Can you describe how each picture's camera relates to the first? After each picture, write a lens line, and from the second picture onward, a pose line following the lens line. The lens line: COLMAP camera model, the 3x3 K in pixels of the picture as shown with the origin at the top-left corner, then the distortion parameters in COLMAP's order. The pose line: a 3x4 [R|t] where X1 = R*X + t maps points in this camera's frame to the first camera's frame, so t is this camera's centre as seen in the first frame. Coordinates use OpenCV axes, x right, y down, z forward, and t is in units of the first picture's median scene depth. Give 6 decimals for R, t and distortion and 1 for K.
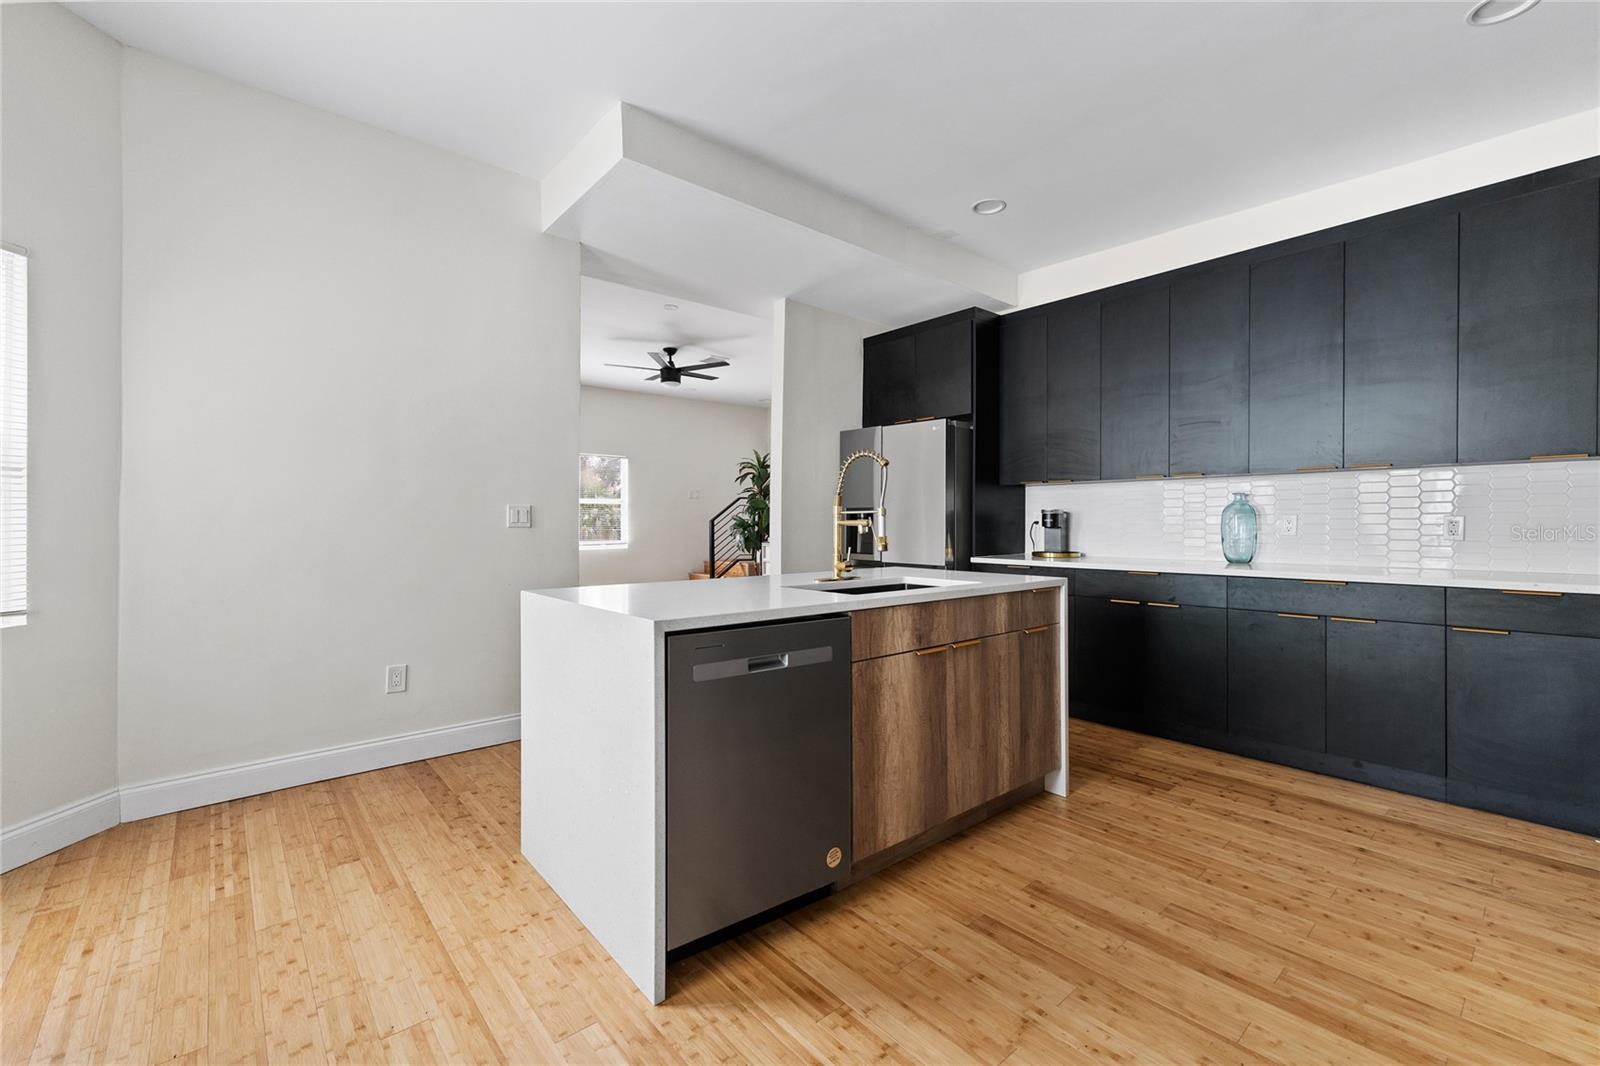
lens RADIAL K [[674.1, 0, 794.5], [0, 674.1, 526.3], [0, 0, 1]] dist [0.001127, 0.000030]
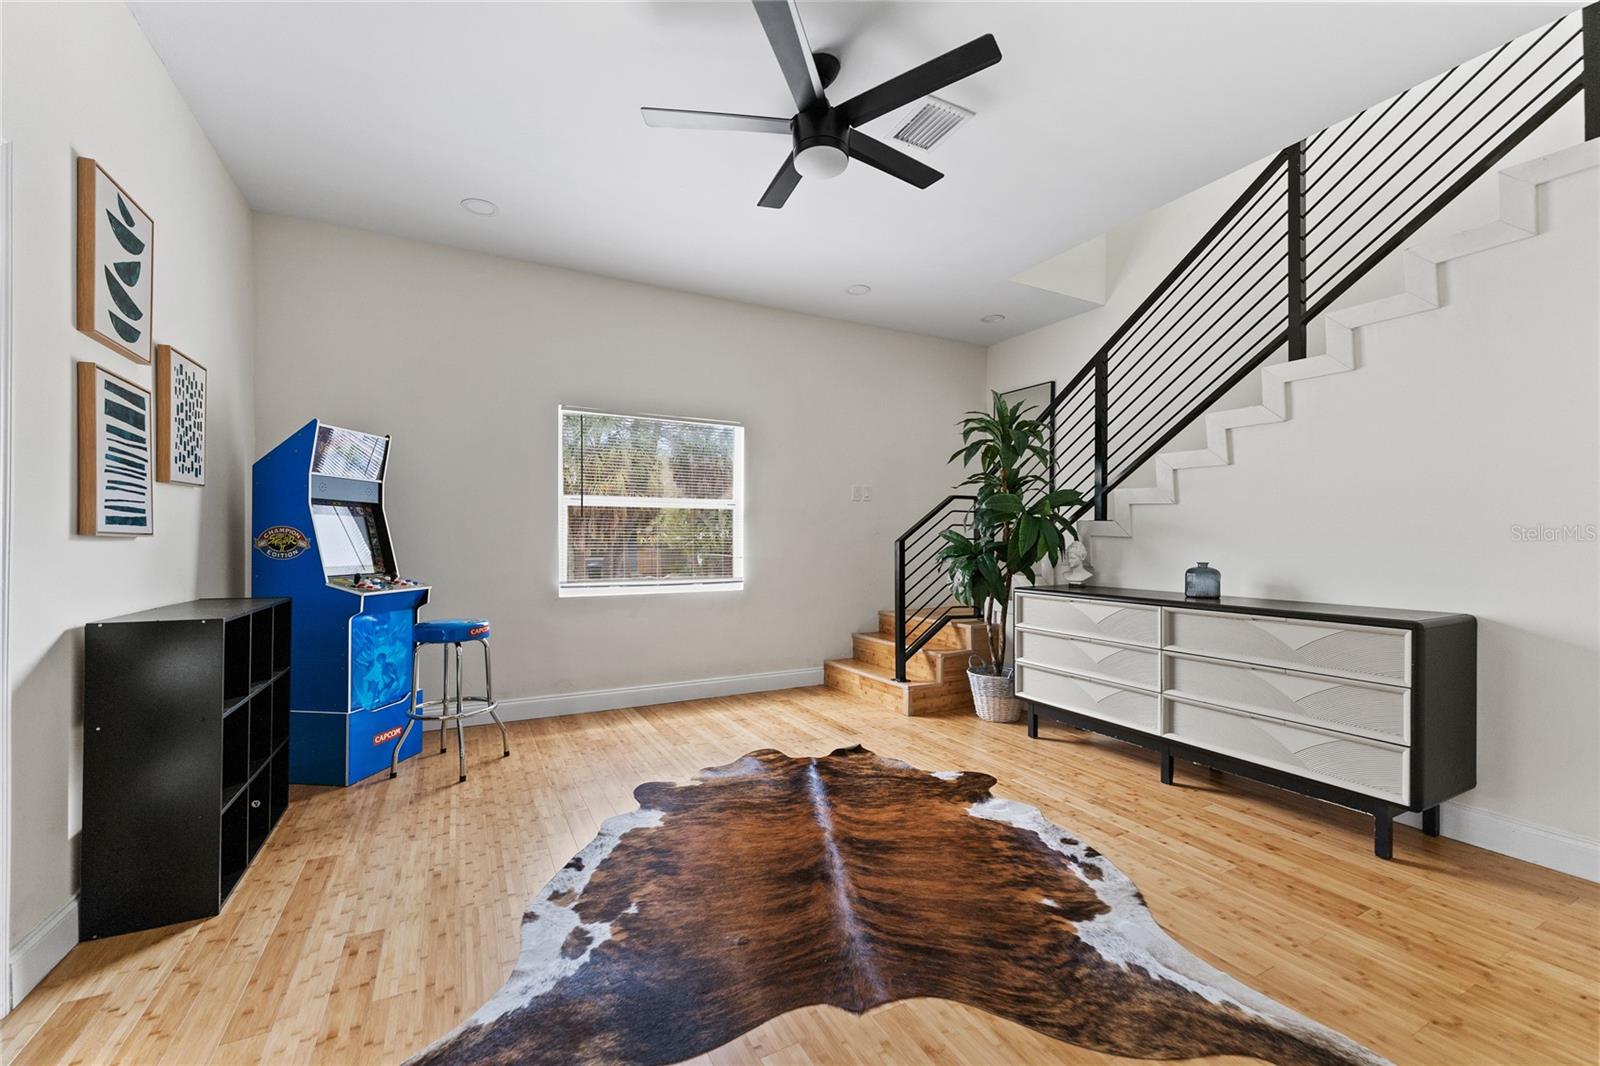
lens RADIAL K [[646.0, 0, 795.8], [0, 646.0, 539.2], [0, 0, 1]] dist [-0.000156, -0.000146]
pose [[0.975814, 0.000759, -0.218600, -0.092953], [-0.002874, 0.999952, -0.009359, -0.004186], [0.218583, 0.009761, 0.975770, 0.500665]]
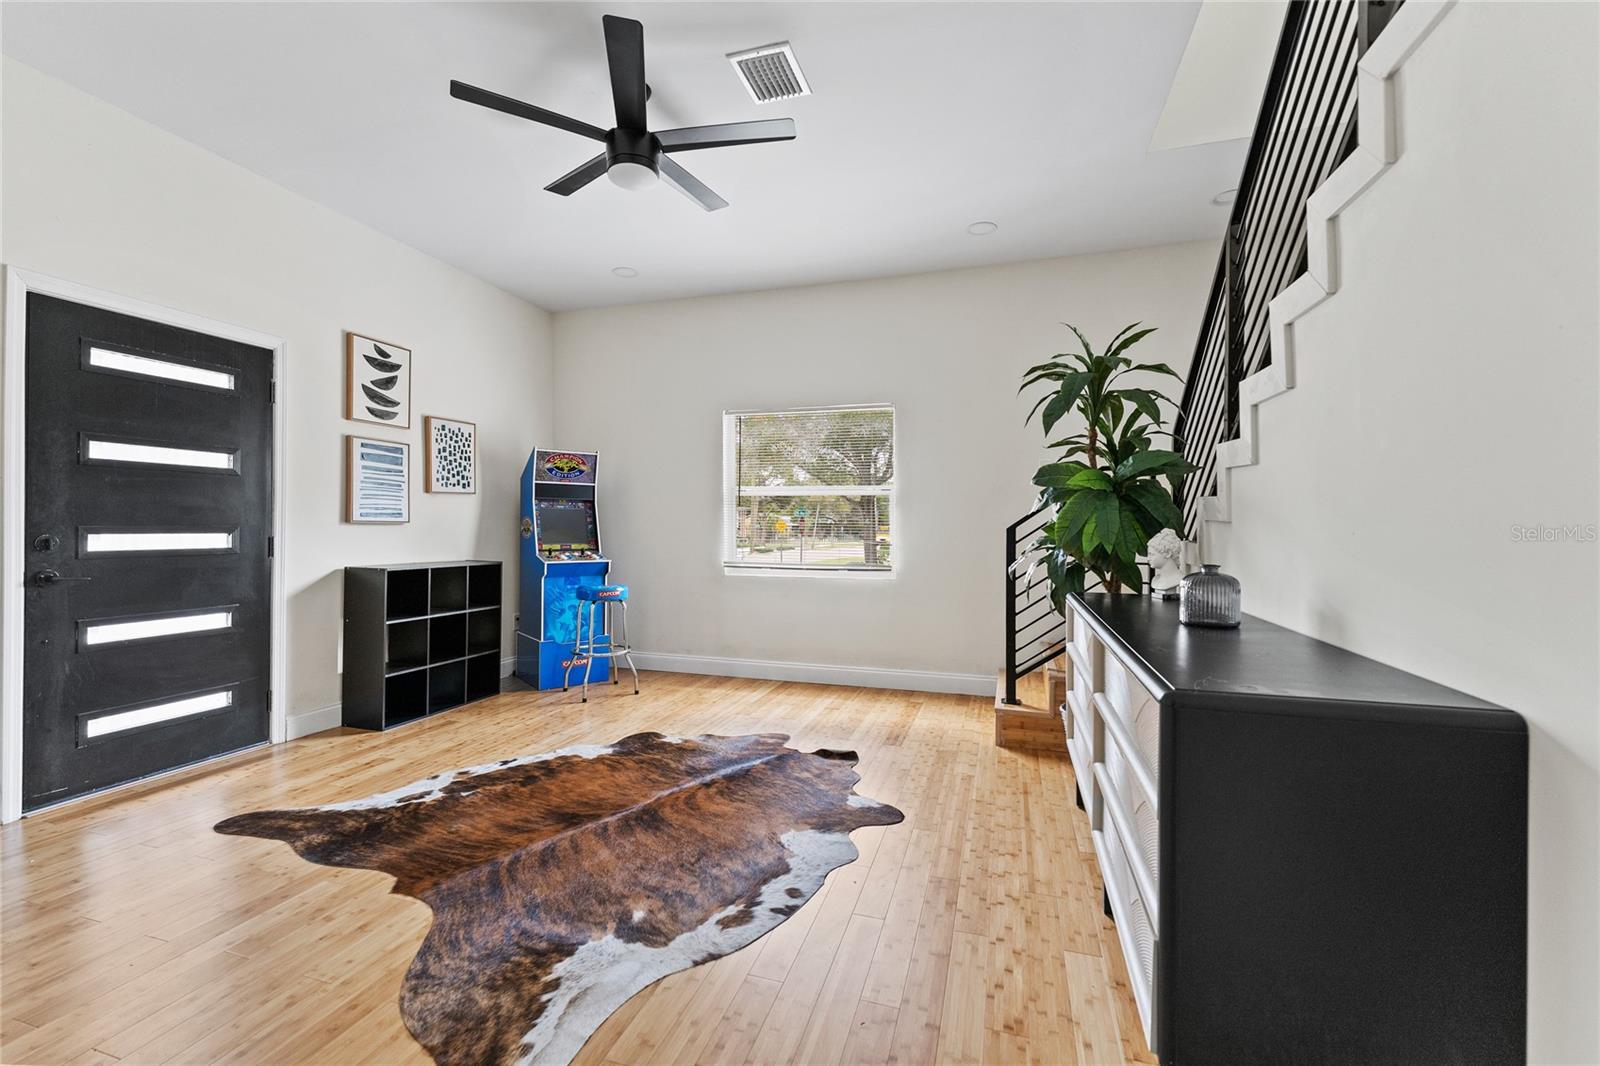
lens RADIAL K [[674.1, 0, 794.5], [0, 674.1, 526.3], [0, 0, 1]] dist [0.001127, 0.000030]
pose [[0.533396, 0.001657, -0.845864, 0.152262], [-0.011711, 0.999917, -0.005426, -0.005217], [0.845784, 0.012800, 0.533371, 0.663328]]
